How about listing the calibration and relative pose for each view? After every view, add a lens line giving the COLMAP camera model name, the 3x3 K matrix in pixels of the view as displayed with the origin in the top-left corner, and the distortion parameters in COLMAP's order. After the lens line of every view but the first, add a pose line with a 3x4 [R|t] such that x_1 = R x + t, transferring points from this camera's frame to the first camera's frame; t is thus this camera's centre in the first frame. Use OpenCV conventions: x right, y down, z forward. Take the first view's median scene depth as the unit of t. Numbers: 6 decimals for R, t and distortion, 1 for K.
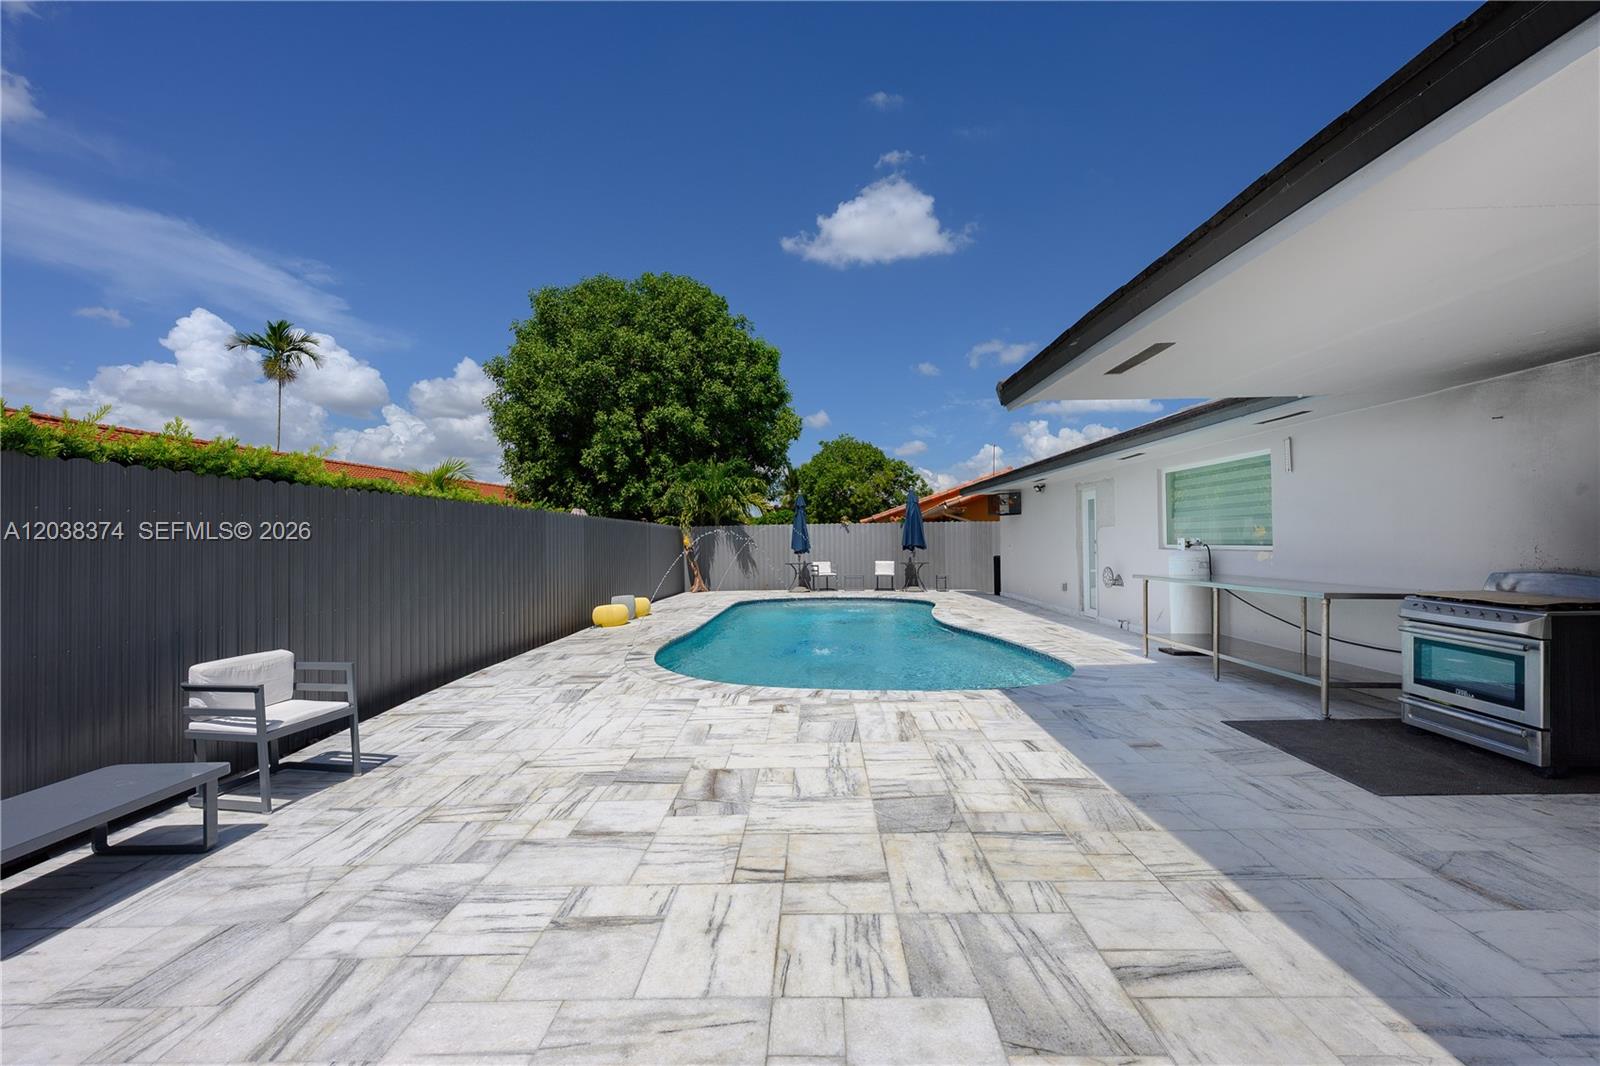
lens RADIAL K [[628.2, 0, 792.7], [0, 628.2, 532.9], [0, 0, 1]] dist [-0.001574, 0.000092]
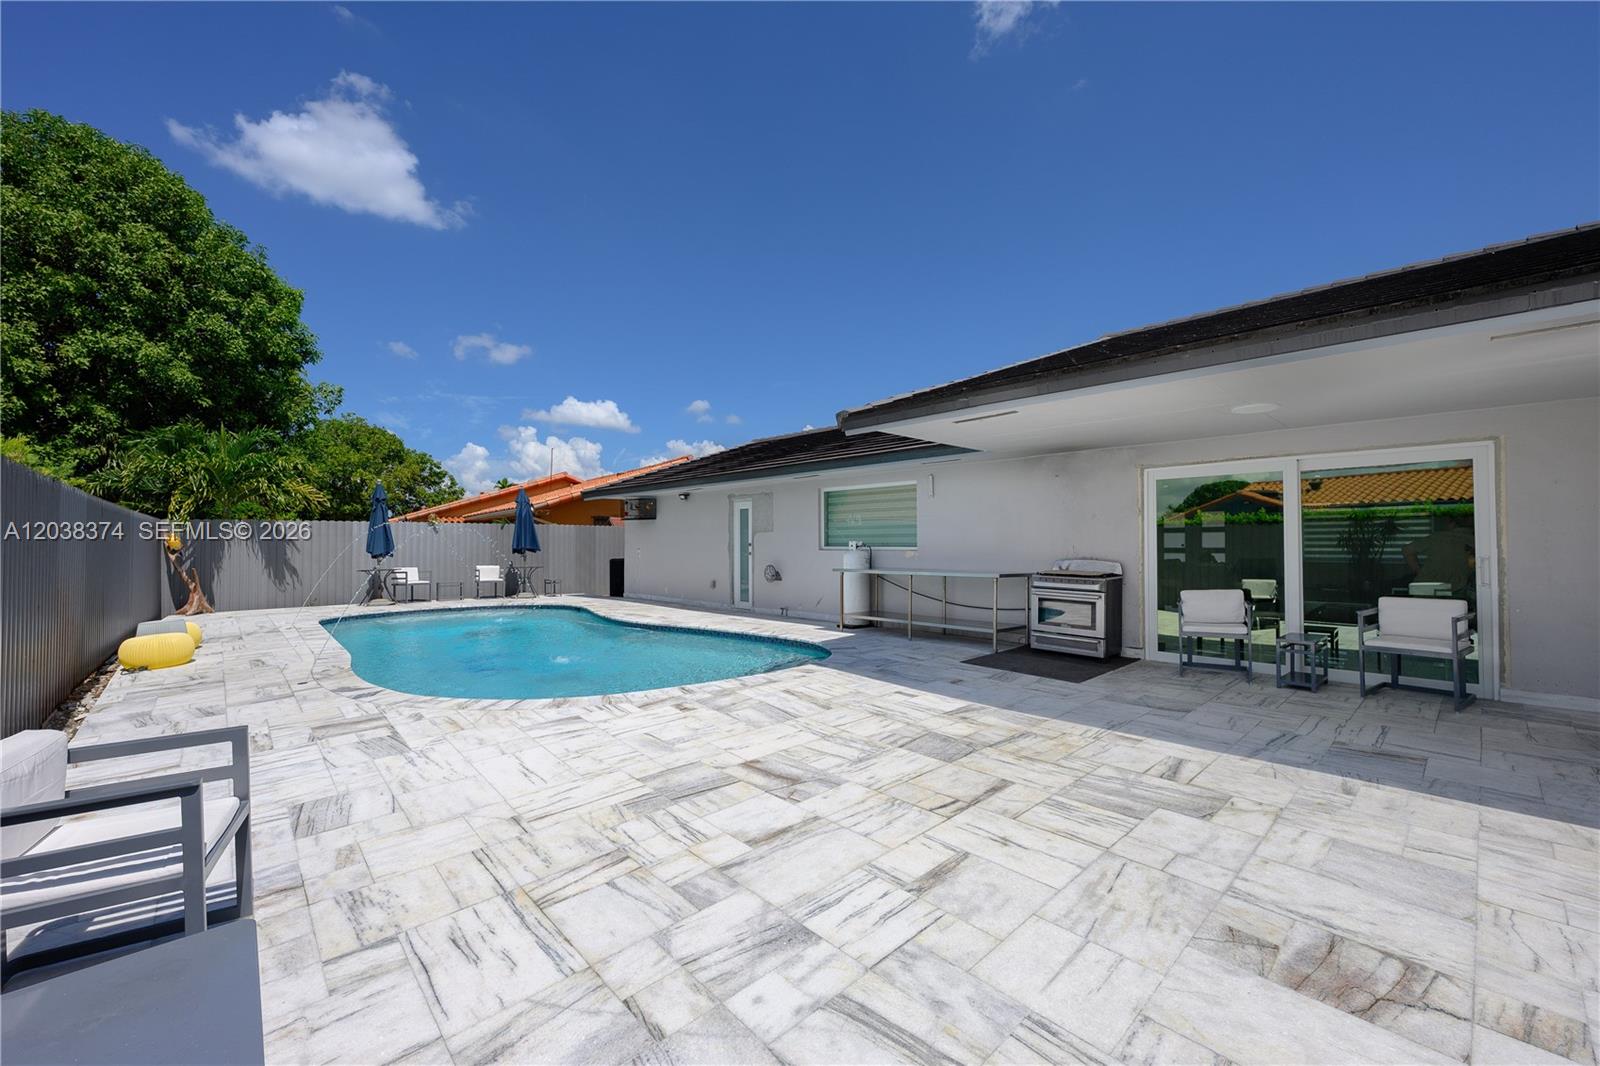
lens RADIAL K [[628.2, 0, 792.7], [0, 628.2, 532.9], [0, 0, 1]] dist [-0.001574, 0.000092]
pose [[0.721298, 0.022680, 0.692253, -0.710907], [-0.015407, 0.999742, -0.016701, 0.027309], [-0.692454, 0.001381, 0.721461, 0.217110]]
